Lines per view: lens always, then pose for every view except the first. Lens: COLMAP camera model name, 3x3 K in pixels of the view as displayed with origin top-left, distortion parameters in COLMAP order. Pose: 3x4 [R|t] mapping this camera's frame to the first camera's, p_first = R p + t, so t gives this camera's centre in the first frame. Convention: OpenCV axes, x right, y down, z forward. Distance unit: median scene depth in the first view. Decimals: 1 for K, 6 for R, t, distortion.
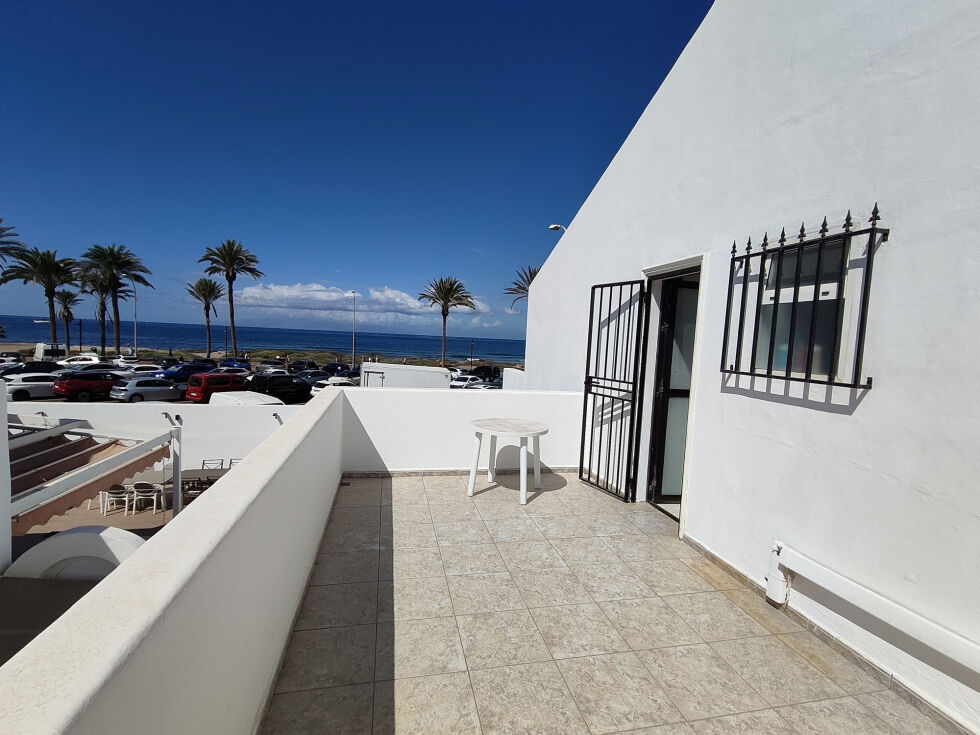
lens RADIAL K [[454.0, 0, 496.2], [0, 454.0, 373.8], [0, 0, 1]] dist [0.004859, -0.000699]
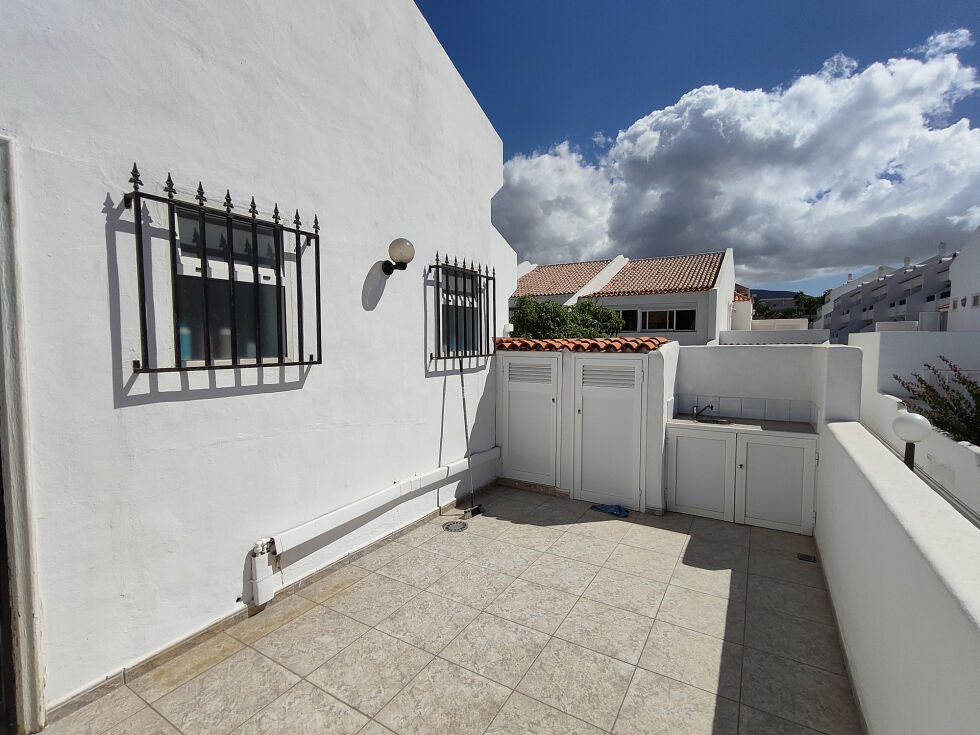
lens RADIAL K [[454.0, 0, 488.0], [0, 454.0, 368.7], [0, 0, 1]] dist [0.004859, -0.000699]
pose [[-0.713945, -0.092034, 0.694127, -0.350818], [0.020497, 0.988152, 0.152101, -0.119897], [-0.699902, 0.122819, -0.703600, 1.387571]]
